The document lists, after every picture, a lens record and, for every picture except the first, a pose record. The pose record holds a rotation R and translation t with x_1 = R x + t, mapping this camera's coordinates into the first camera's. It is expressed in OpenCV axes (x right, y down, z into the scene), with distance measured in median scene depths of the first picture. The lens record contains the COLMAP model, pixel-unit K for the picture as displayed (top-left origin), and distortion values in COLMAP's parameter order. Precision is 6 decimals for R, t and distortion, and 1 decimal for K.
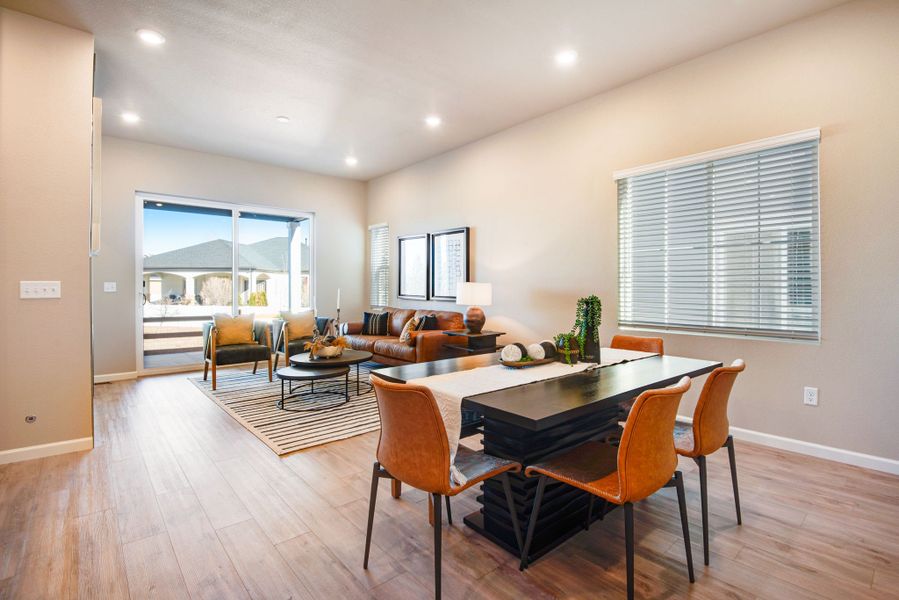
lens RADIAL K [[423.2, 0, 449.1], [0, 423.2, 291.4], [0, 0, 1]] dist [-0.008950, -0.008415]
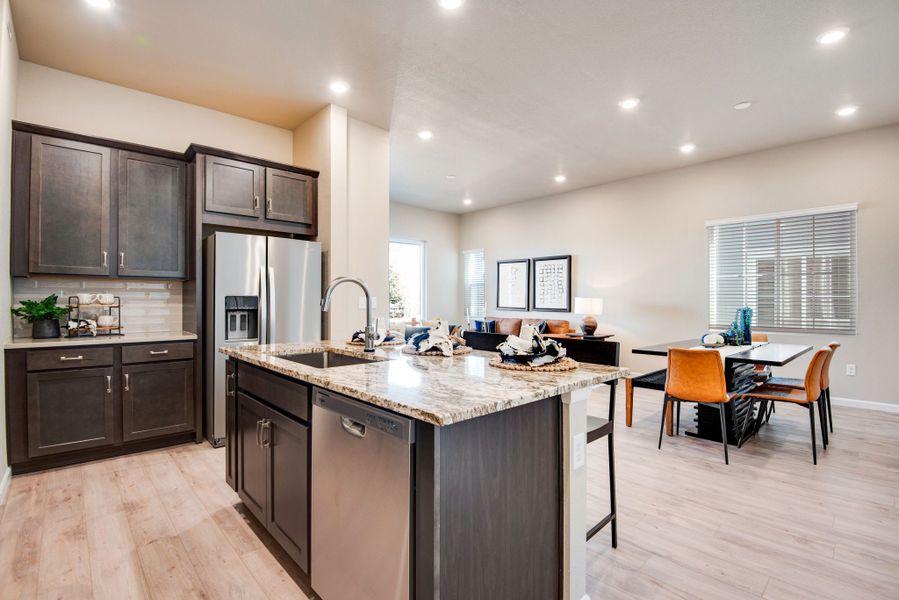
lens RADIAL K [[412.0, 0, 449.5], [0, 412.0, 300.0], [0, 0, 1]] dist [0.004699, -0.019712]
pose [[0.999310, 0.002870, 0.037021, -0.372547], [-0.002543, 0.999957, -0.008888, -0.001147], [-0.037045, 0.008788, 0.999275, -0.256780]]
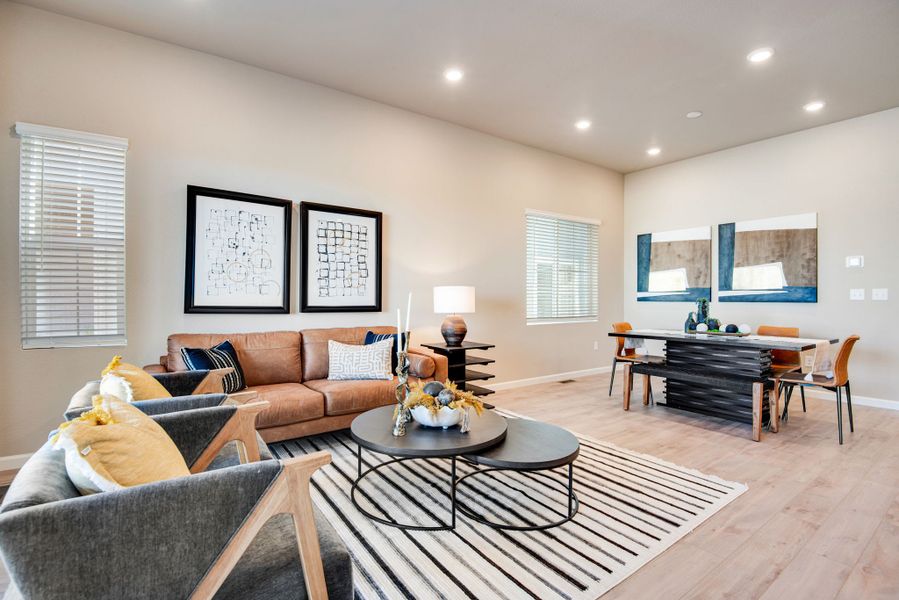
lens RADIAL K [[412.0, 0, 449.5], [0, 412.0, 300.0], [0, 0, 1]] dist [0.004699, -0.019712]
pose [[0.095787, -0.005808, 0.995385, -0.670323], [0.007515, 0.999959, 0.005112, 0.000970], [-0.995373, 0.006991, 0.095827, 0.801648]]
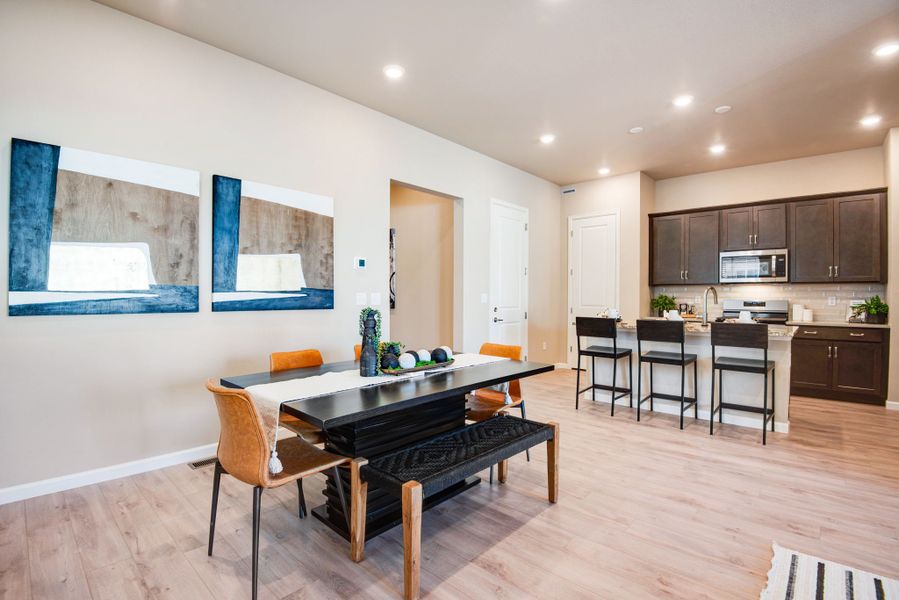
lens RADIAL K [[420.0, 0, 439.6], [0, 420.0, 298.8], [0, 0, 1]] dist [-0.017481, -0.018274]
pose [[-0.994923, -0.002693, -0.100606, 0.102070], [-0.004096, 0.999897, 0.013737, -0.010813], [0.100558, 0.014080, -0.994832, 0.843767]]
